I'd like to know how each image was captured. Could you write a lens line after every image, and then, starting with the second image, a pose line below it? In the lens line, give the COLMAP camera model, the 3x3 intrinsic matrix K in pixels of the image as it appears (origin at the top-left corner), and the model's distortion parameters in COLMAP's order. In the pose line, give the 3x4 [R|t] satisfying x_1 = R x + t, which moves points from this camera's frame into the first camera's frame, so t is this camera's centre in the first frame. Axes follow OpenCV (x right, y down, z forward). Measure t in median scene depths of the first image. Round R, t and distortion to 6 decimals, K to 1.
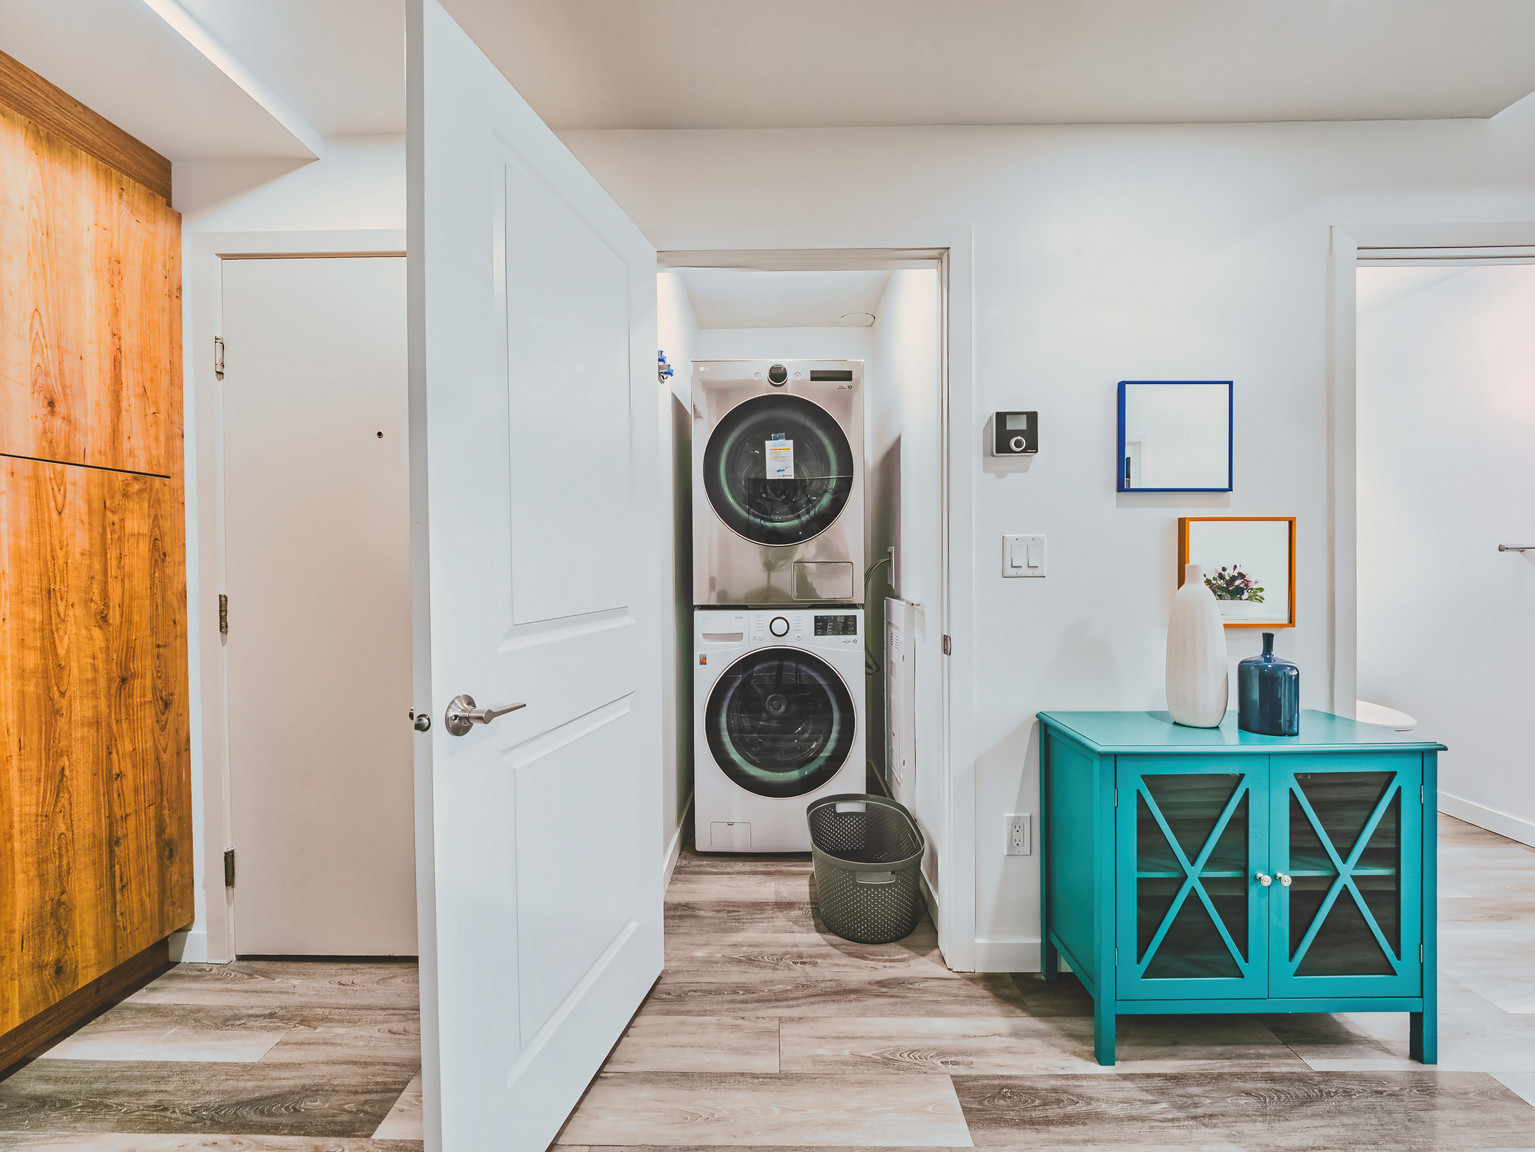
lens RADIAL K [[639.8, 0, 767.3], [0, 639.8, 570.5], [0, 0, 1]] dist [0.002041, -0.005319]
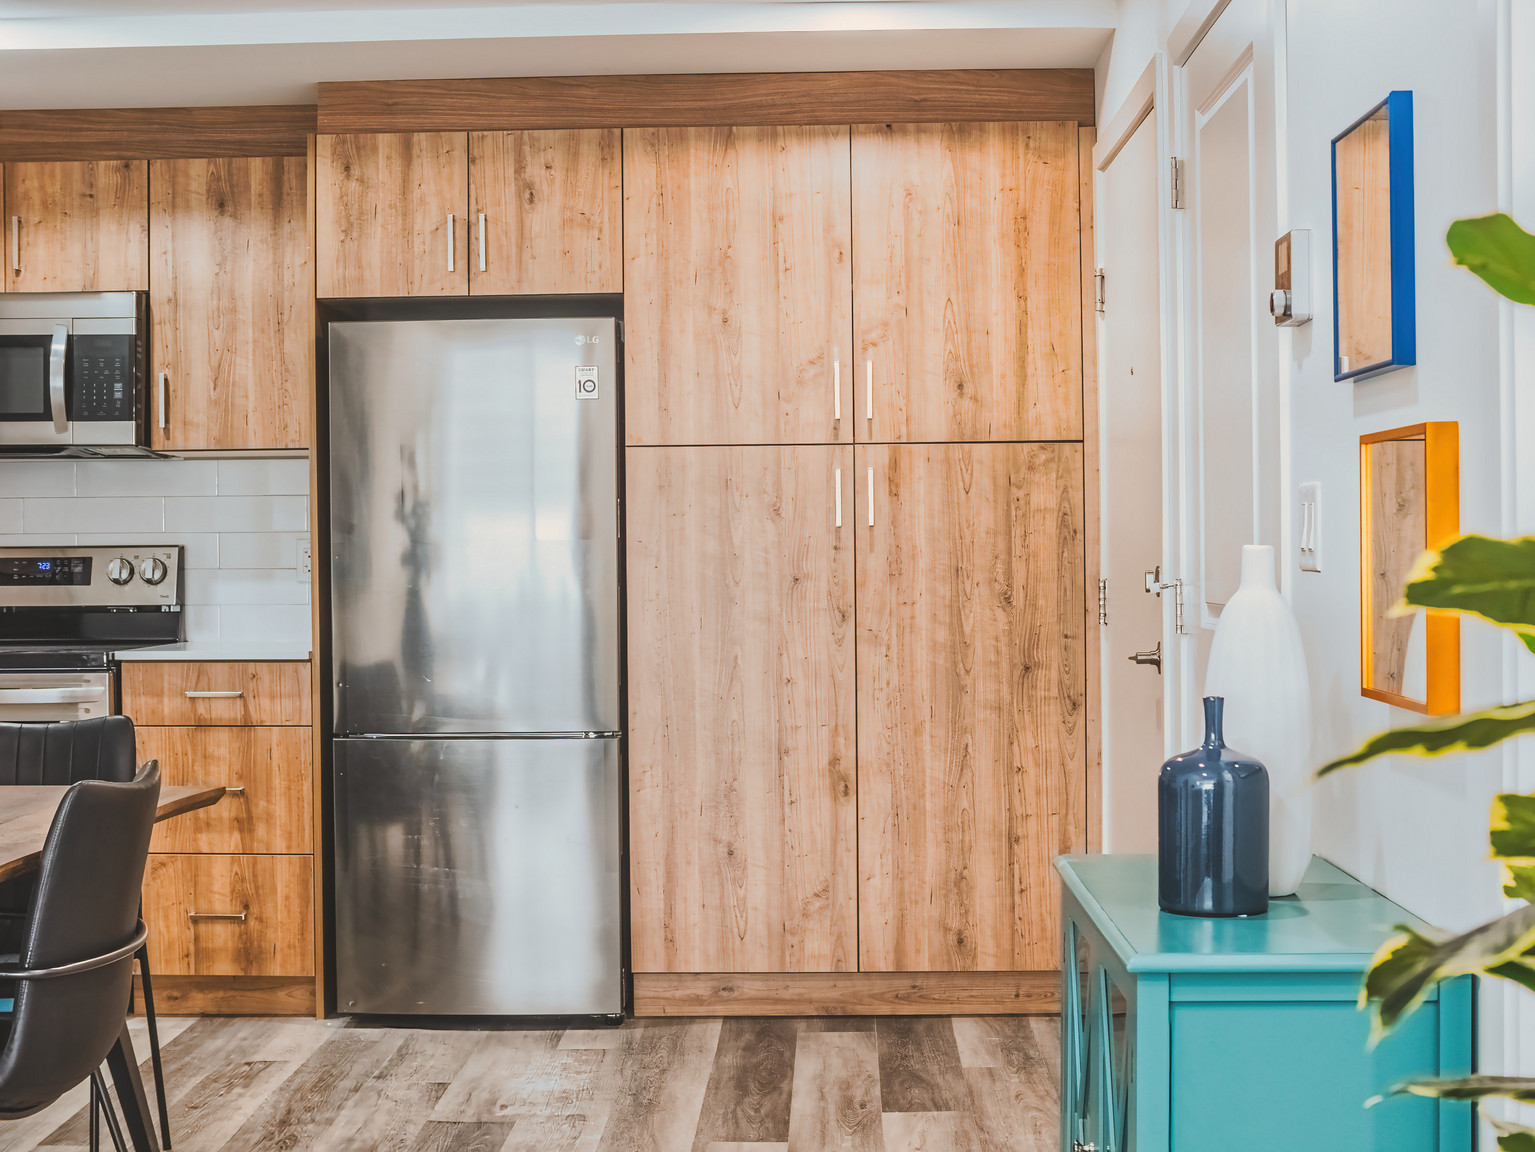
lens RADIAL K [[2305.2, 0, 779.6], [0, 2305.2, 573.7], [0, 0, 1]] dist [-0.101511, 0.000000]
pose [[-0.012782, 0.014319, -0.999816, 2.481352], [-0.006452, 0.999875, 0.014402, -0.011657], [0.999897, 0.006635, -0.012688, 0.725645]]
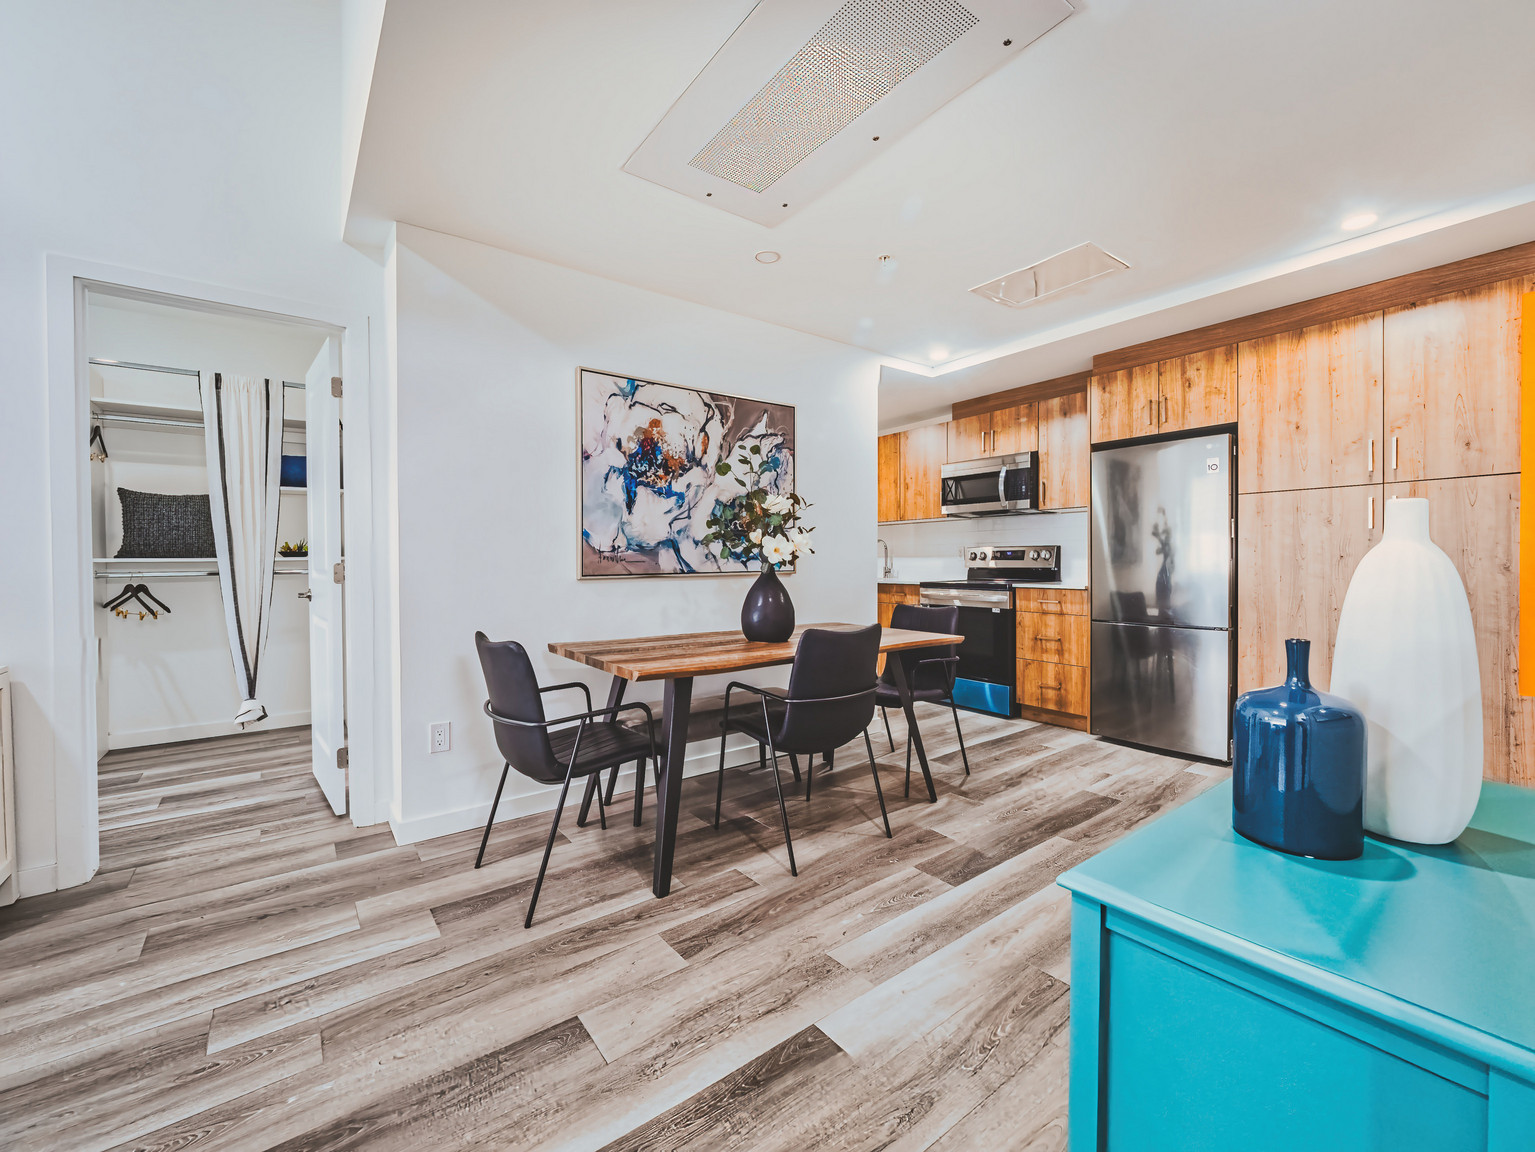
lens RADIAL K [[639.8, 0, 764.8], [0, 639.8, 572.8], [0, 0, 1]] dist [0.002041, -0.005319]
pose [[-0.791076, 0.020624, -0.611369, 1.431185], [0.001863, 0.999508, 0.031307, 0.033476], [0.611714, 0.023627, -0.790726, 1.157620]]
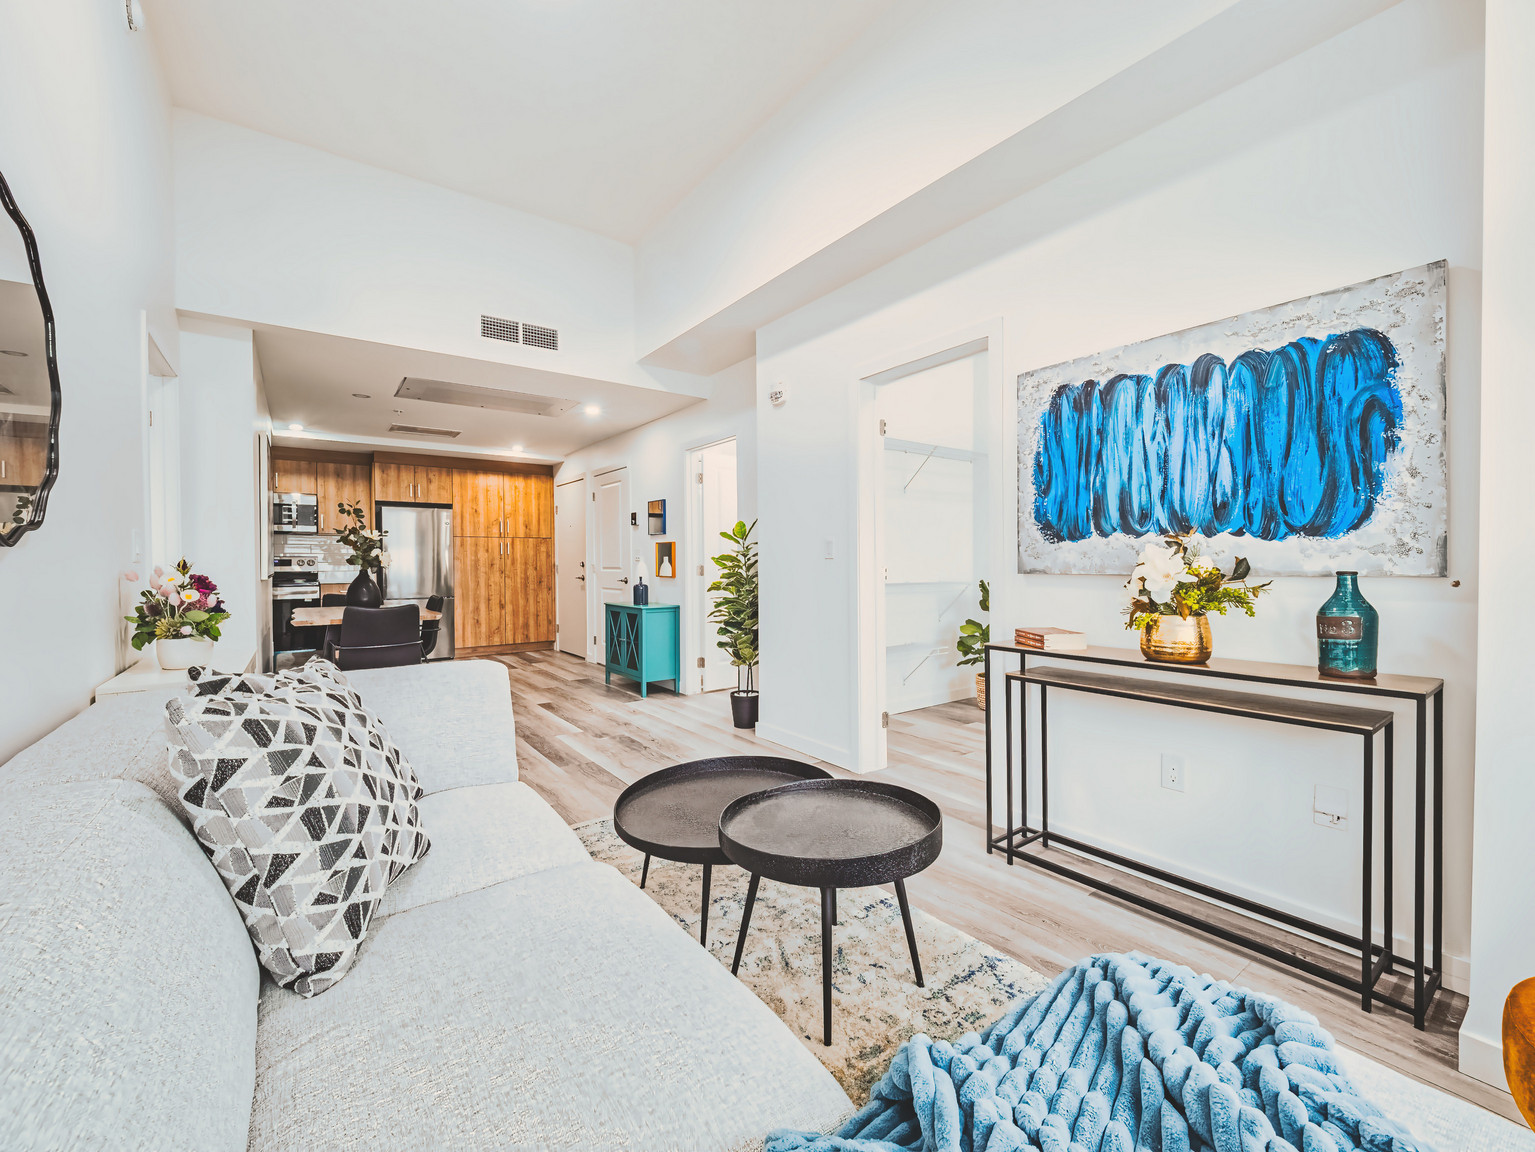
lens RADIAL K [[639.8, 0, 773.5], [0, 639.8, 574.8], [0, 0, 1]] dist [0.002041, -0.005319]
pose [[0.608778, 0.019330, -0.793105, 4.073364], [-0.010844, 0.999812, 0.016044, 0.023711], [0.793266, -0.001167, 0.608874, -0.557570]]
